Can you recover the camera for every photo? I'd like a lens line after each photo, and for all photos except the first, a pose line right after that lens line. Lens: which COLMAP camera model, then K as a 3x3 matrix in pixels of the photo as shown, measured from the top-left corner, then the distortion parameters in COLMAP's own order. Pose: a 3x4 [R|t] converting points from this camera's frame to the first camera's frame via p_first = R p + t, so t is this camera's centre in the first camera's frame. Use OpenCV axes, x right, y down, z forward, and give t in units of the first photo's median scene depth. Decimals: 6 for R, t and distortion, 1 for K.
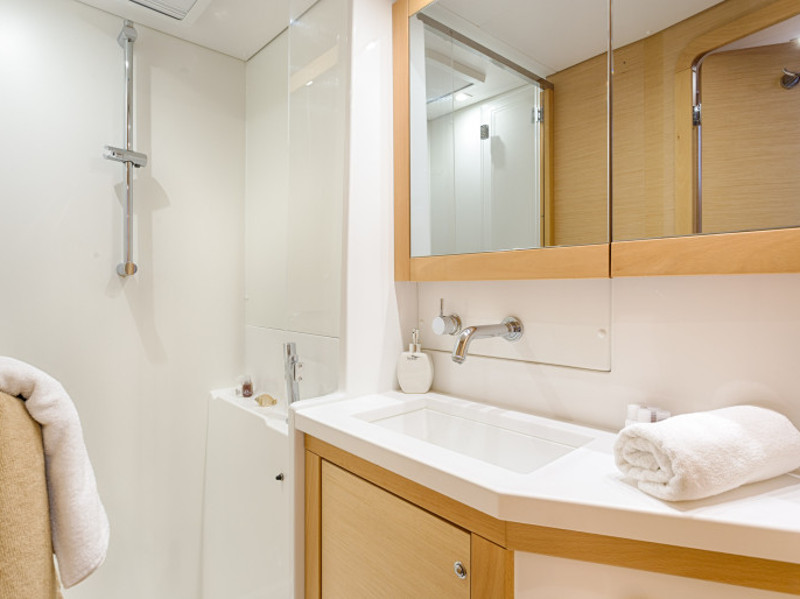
lens RADIAL K [[432.7, 0, 400.1], [0, 432.7, 297.4], [0, 0, 1]] dist [-0.015390, 0.001544]
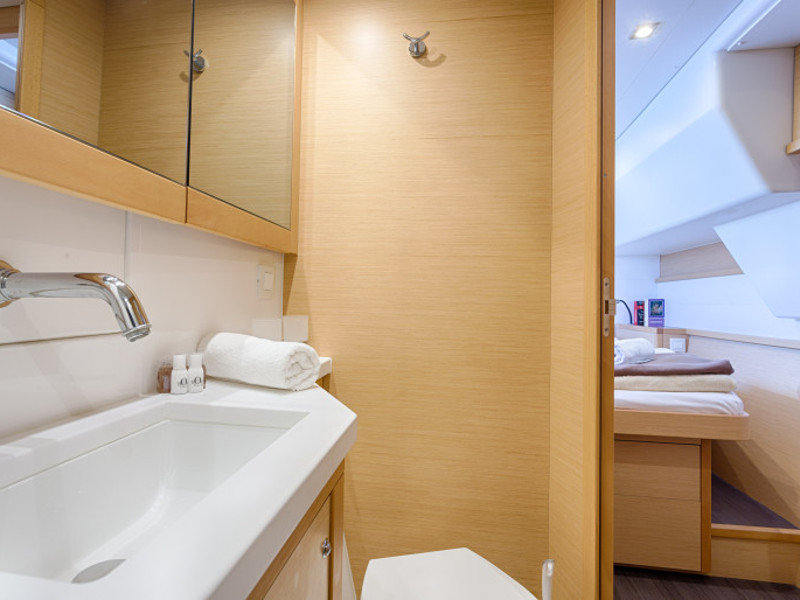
lens RADIAL K [[432.7, 0, 379.0], [0, 432.7, 291.5], [0, 0, 1]] dist [-0.015390, 0.001544]
pose [[-0.583566, 0.009056, 0.812015, -0.533458], [0.003645, 0.999957, -0.008532, 0.113950], [-0.812058, -0.002019, -0.583574, 1.211633]]
